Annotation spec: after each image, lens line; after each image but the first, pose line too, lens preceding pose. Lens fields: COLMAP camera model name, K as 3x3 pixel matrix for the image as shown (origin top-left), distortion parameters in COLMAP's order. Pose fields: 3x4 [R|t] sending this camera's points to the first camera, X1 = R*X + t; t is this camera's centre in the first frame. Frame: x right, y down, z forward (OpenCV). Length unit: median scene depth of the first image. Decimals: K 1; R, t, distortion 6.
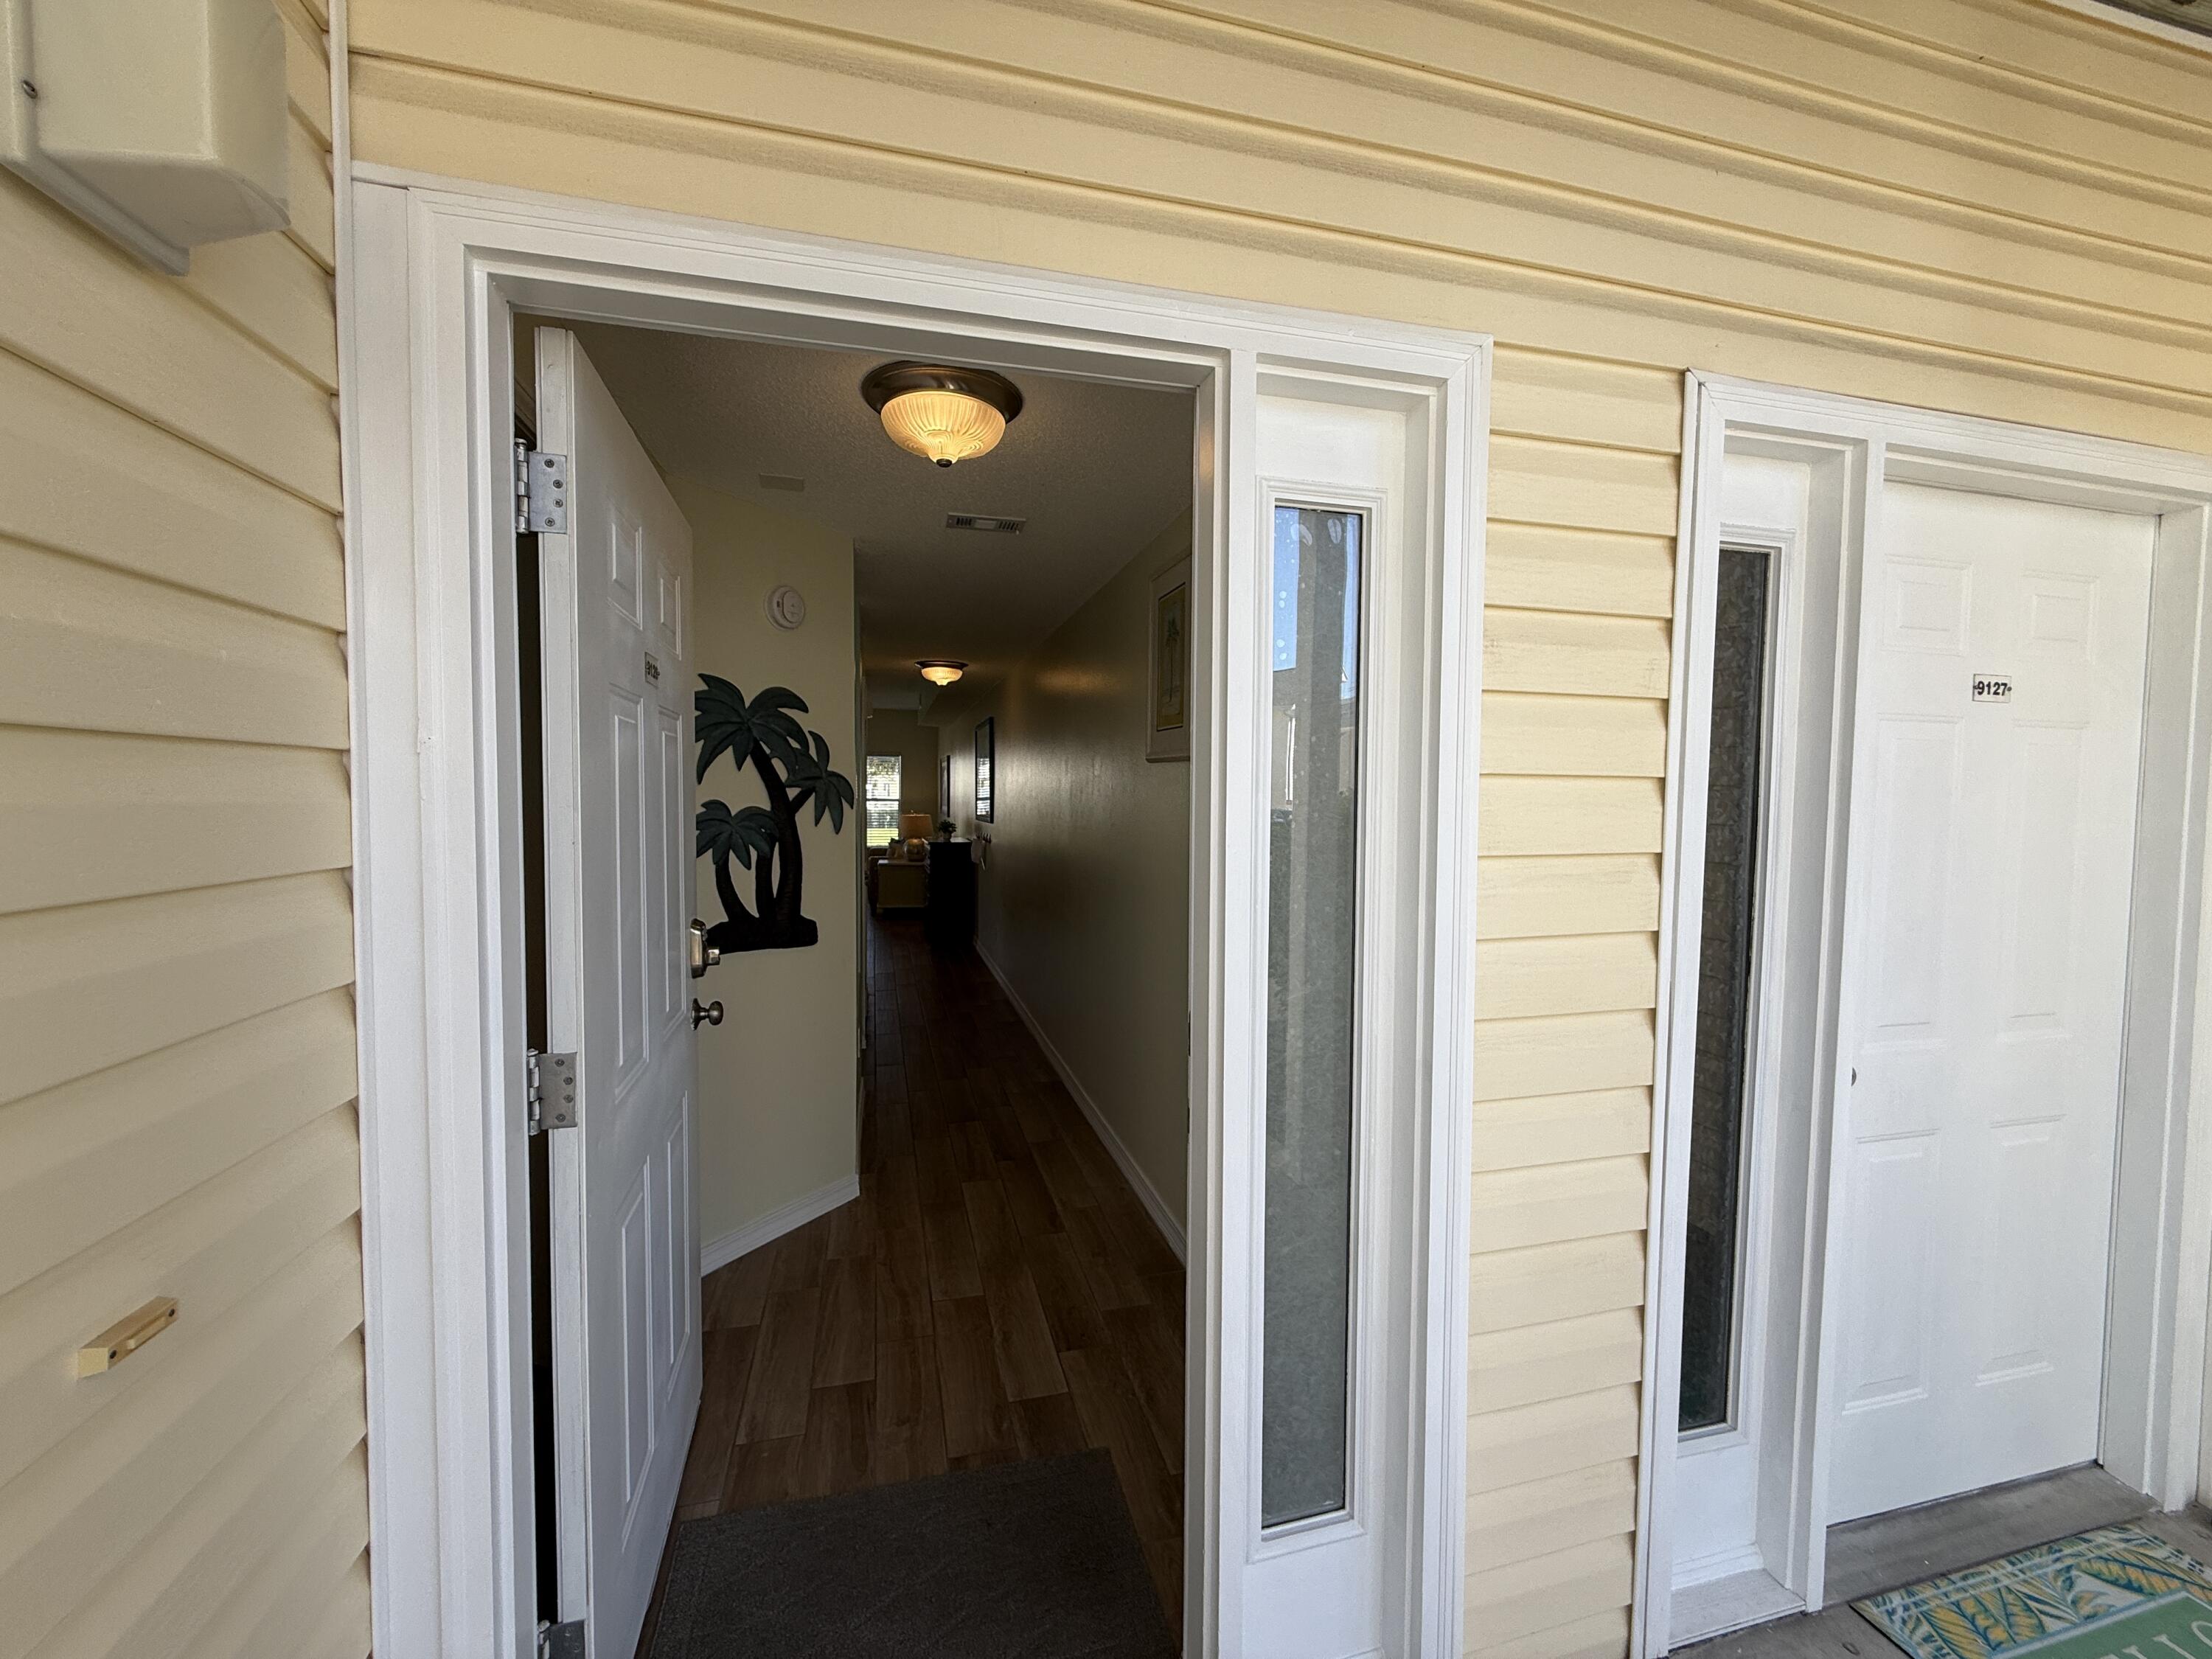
lens RADIAL K [[889.2, 0, 1106.3], [0, 889.2, 827.2], [0, 0, 1]] dist [0.001260, 0.000209]
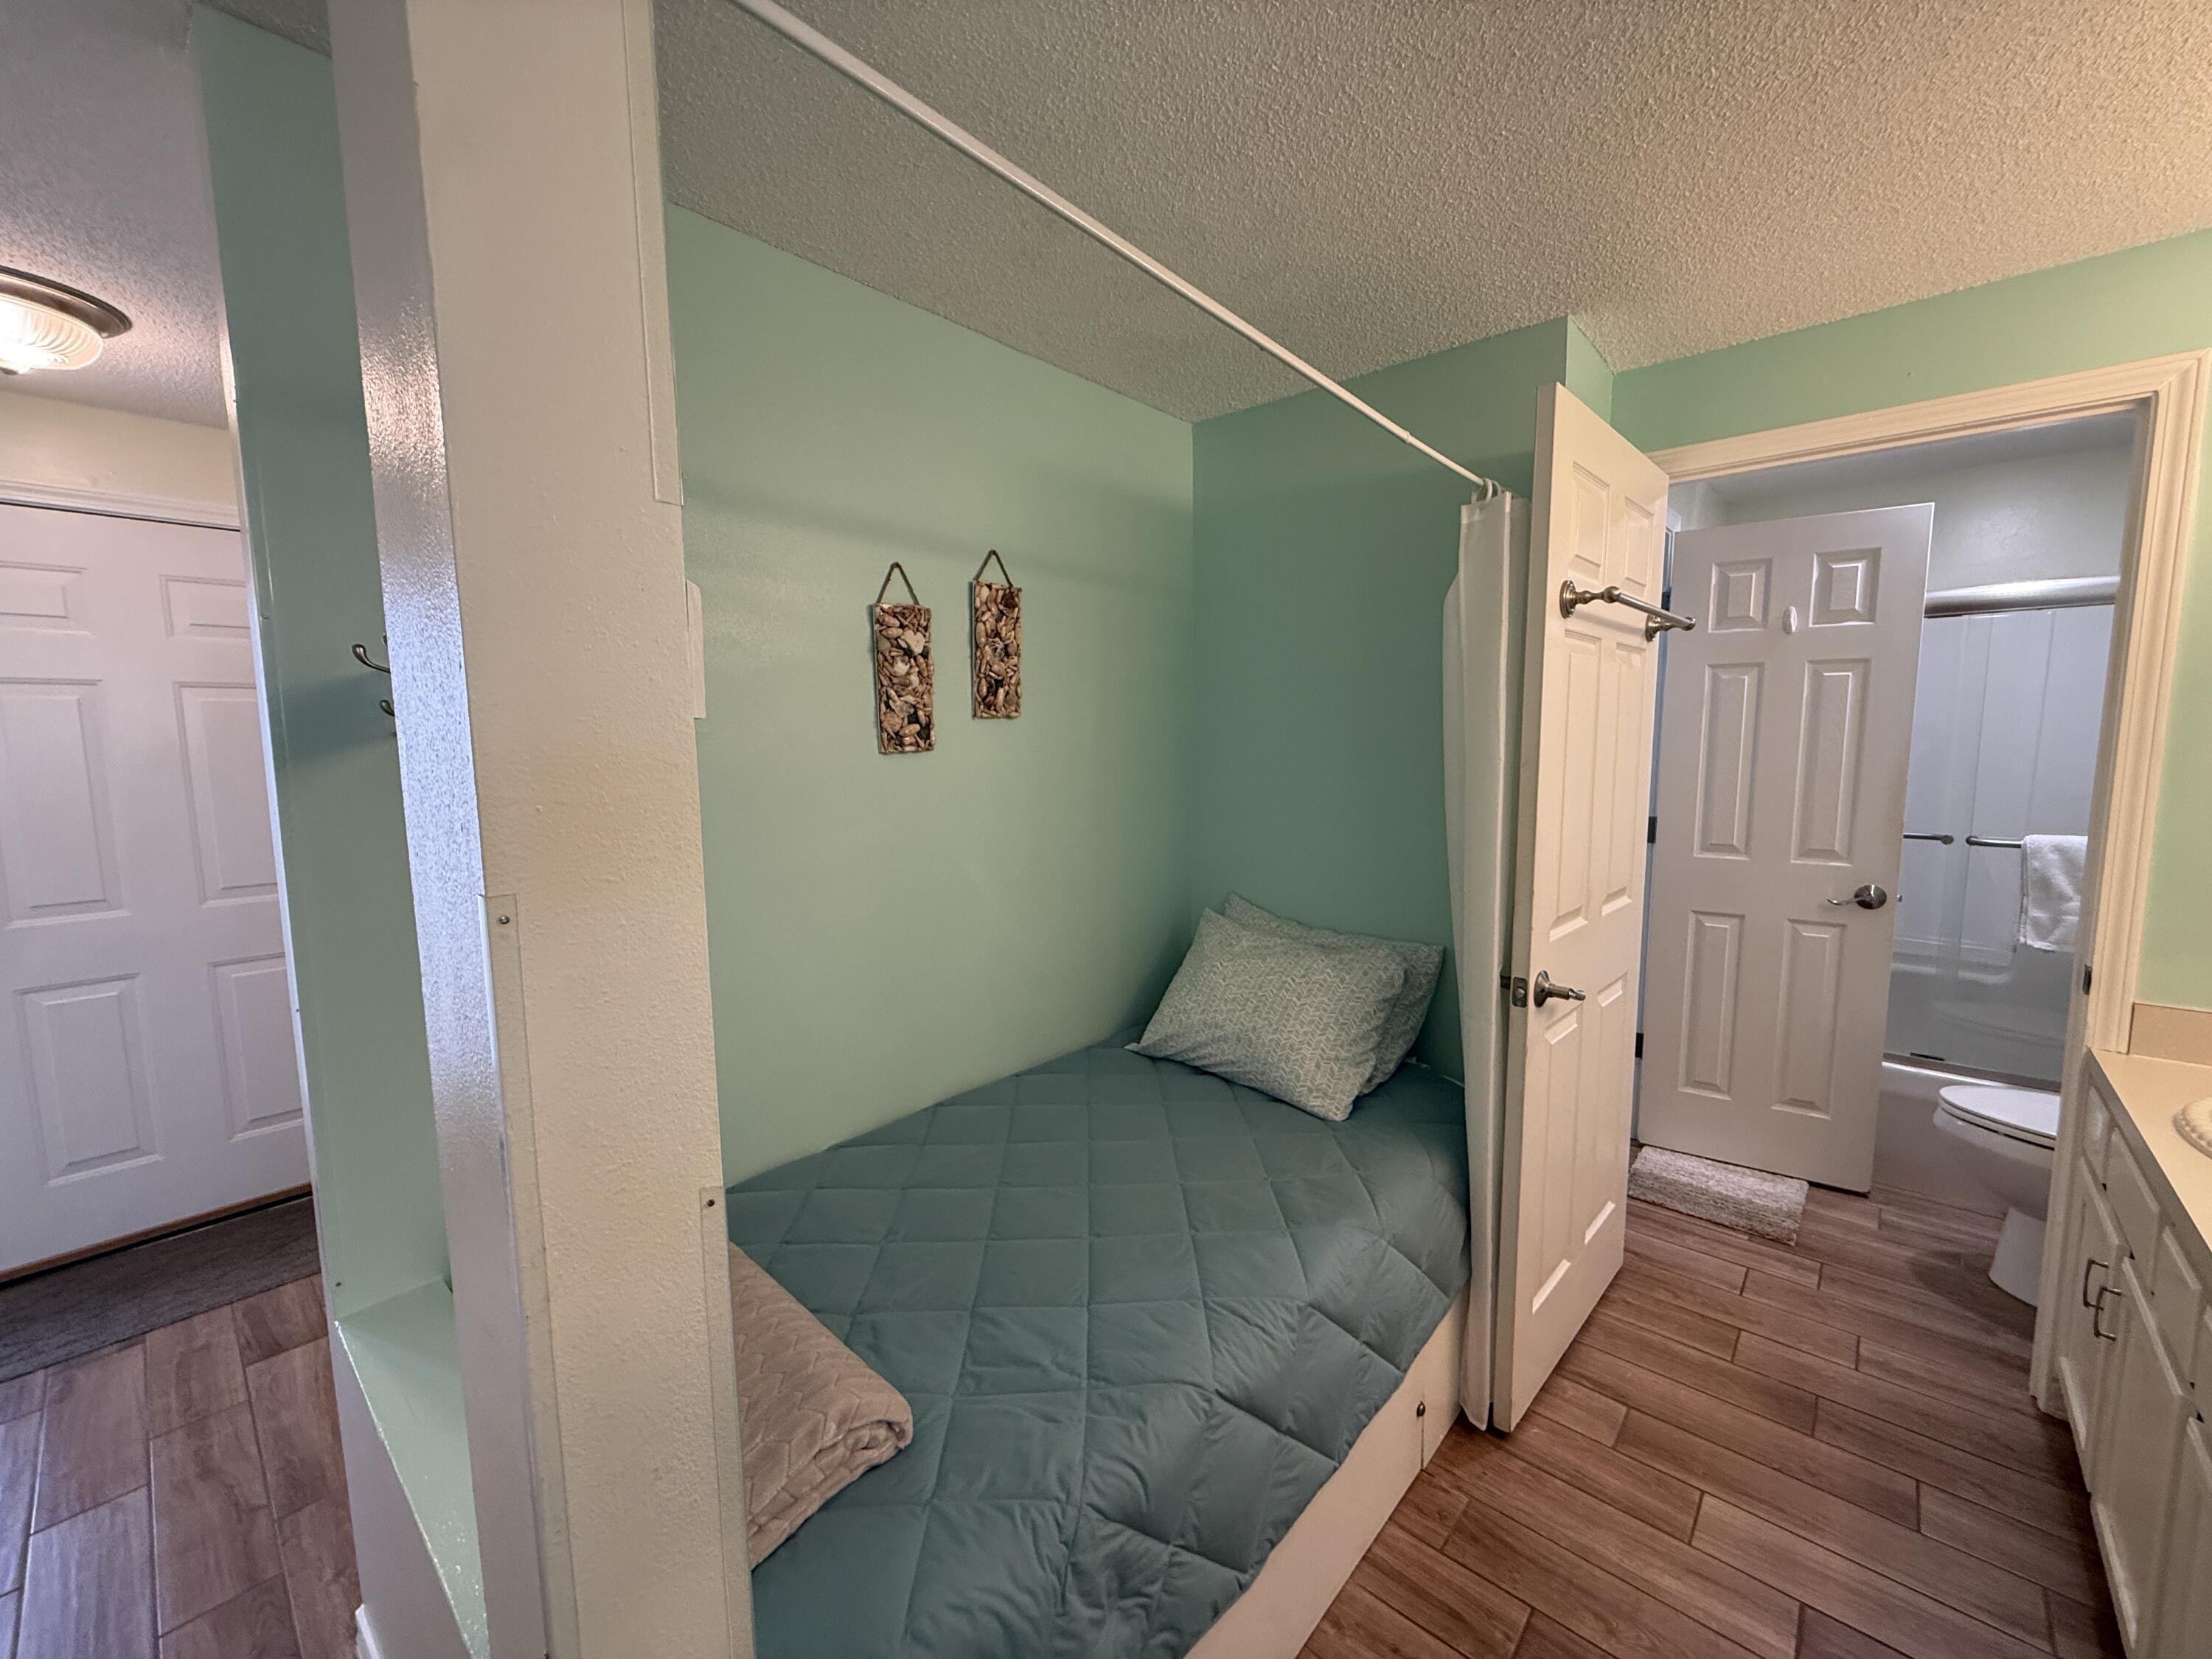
lens RADIAL K [[889.2, 0, 1097.8], [0, 889.2, 830.6], [0, 0, 1]] dist [0.001260, 0.000209]
pose [[-0.837639, 0.060631, -0.542849, -0.408949], [-0.017017, 0.990441, 0.136880, -0.061744], [0.545959, 0.123894, -0.828601, 1.673624]]
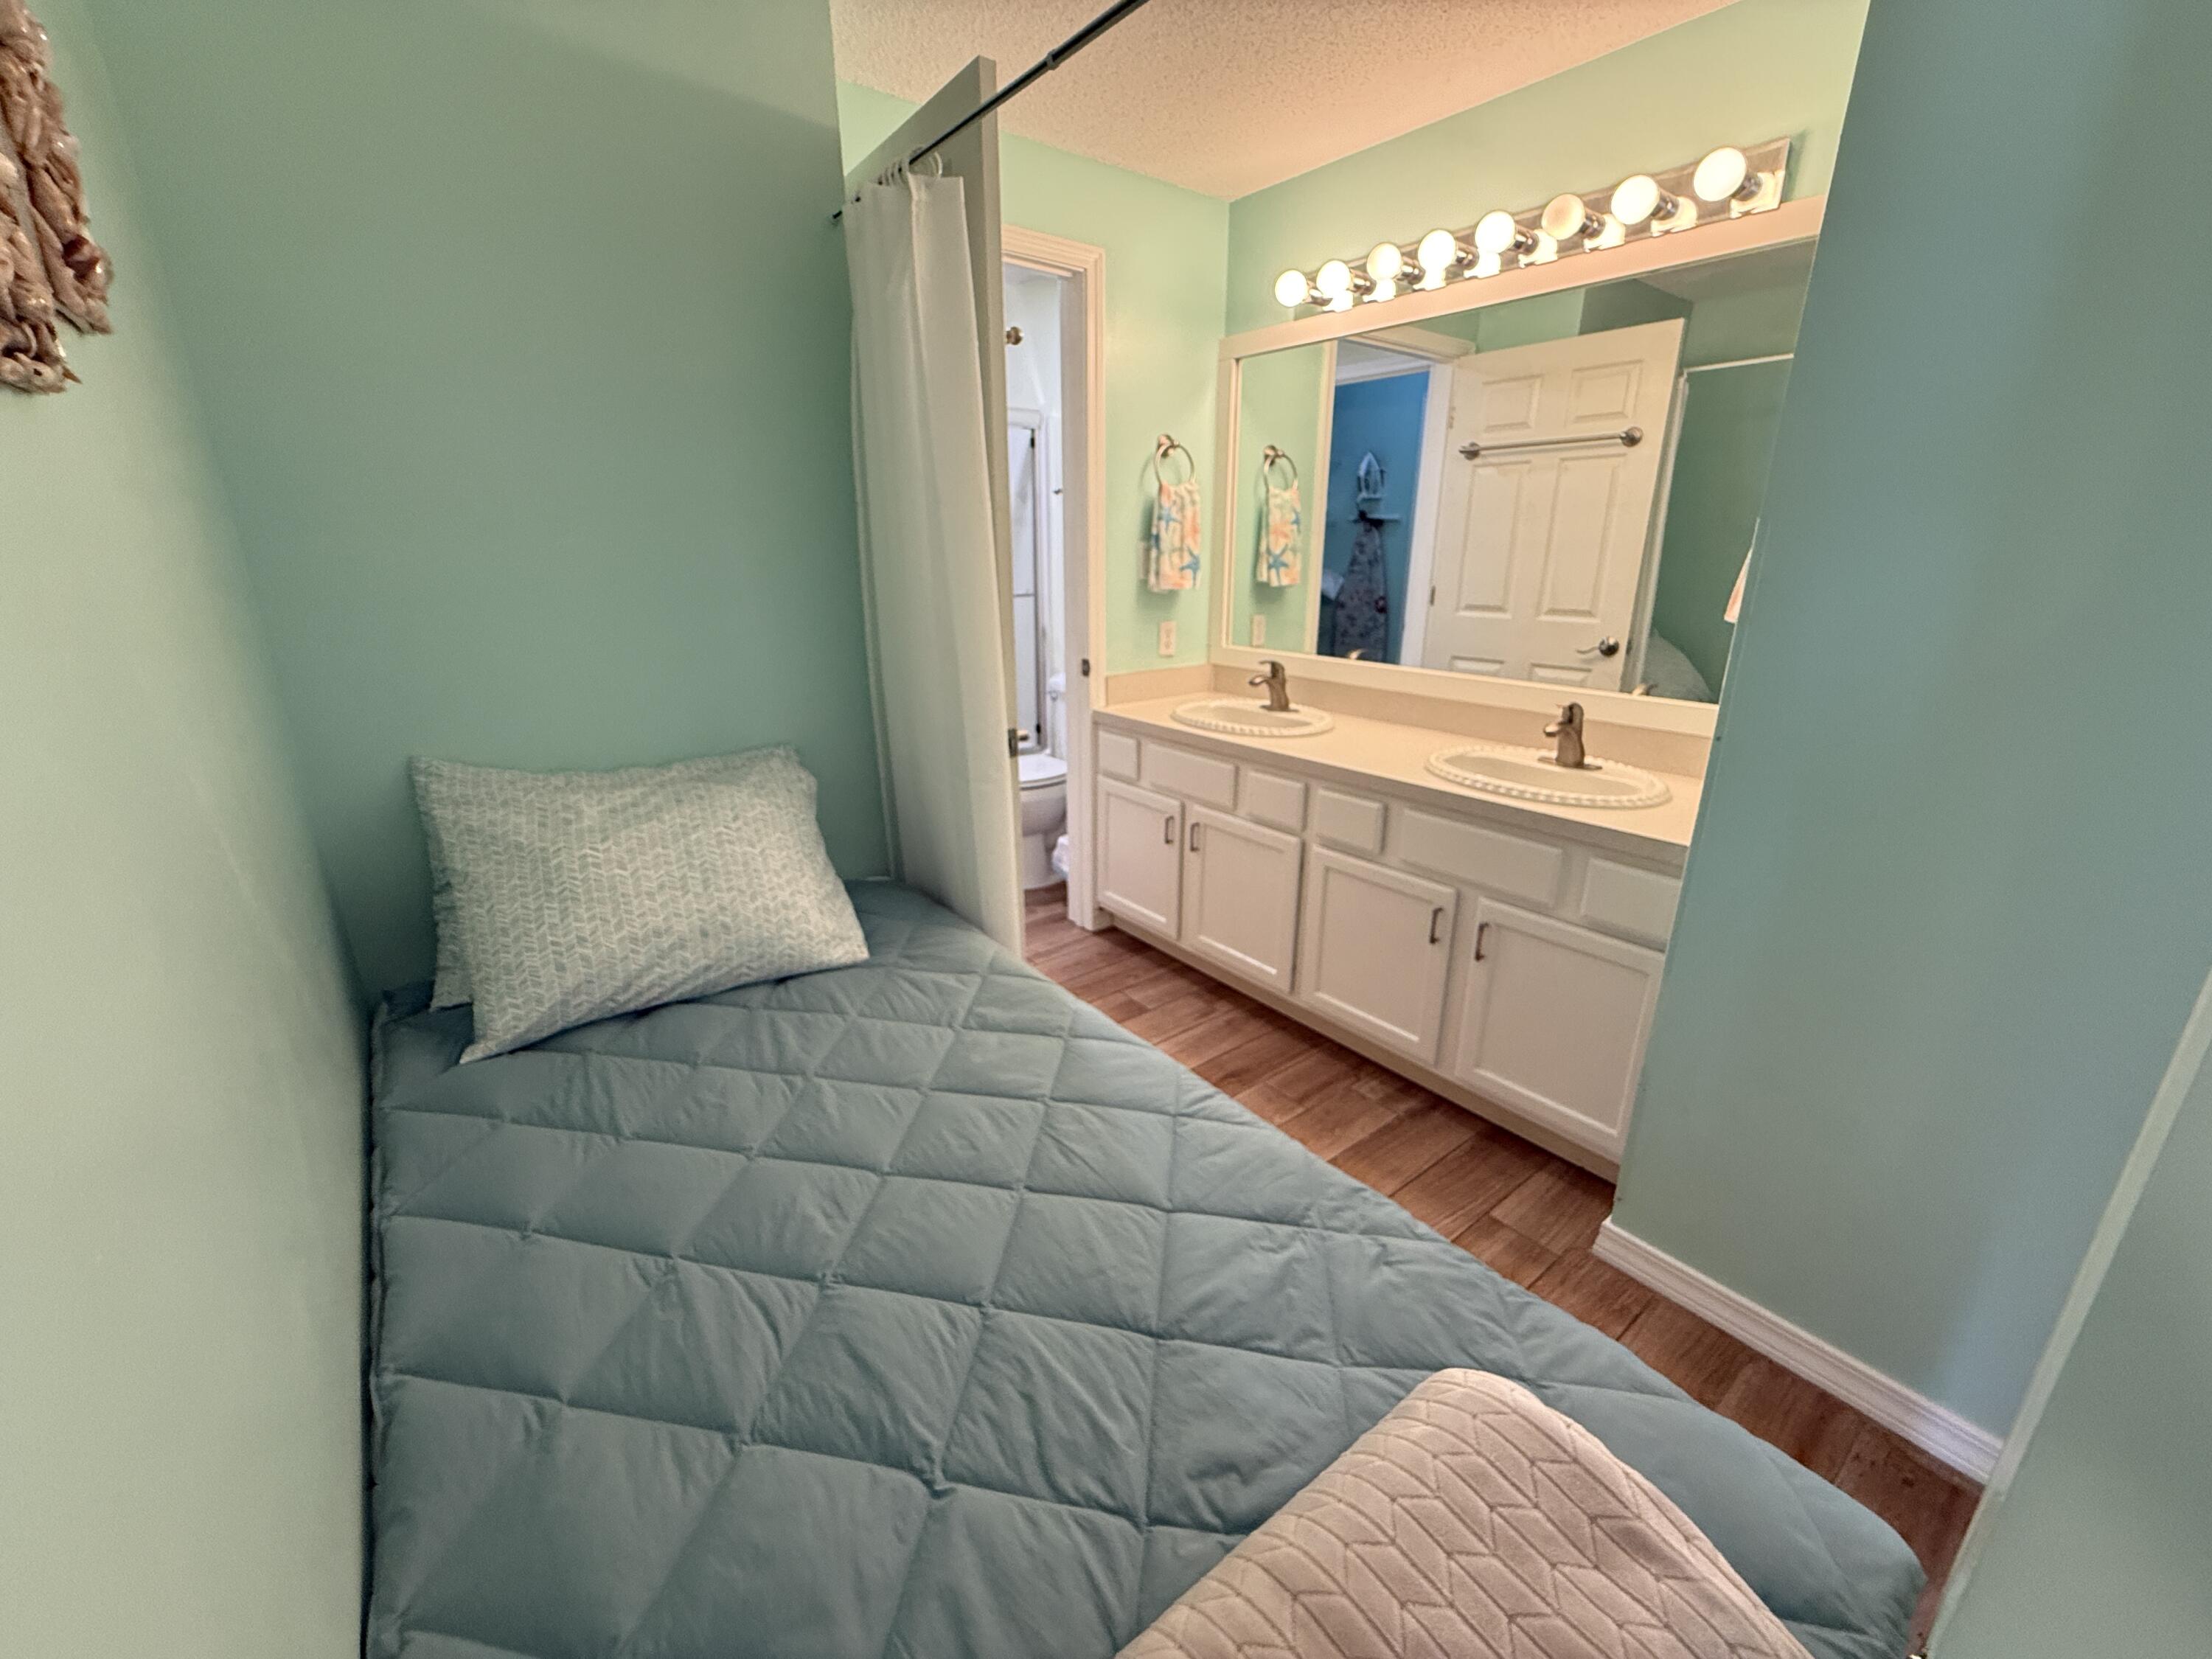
lens RADIAL K [[889.2, 0, 1098.4], [0, 889.2, 832.0], [0, 0, 1]] dist [0.001260, 0.000209]
pose [[0.392904, 0.277583, -0.876683, -0.384026], [-0.031633, 0.956868, 0.288795, 0.001844], [0.919035, -0.085737, 0.384739, 1.160316]]
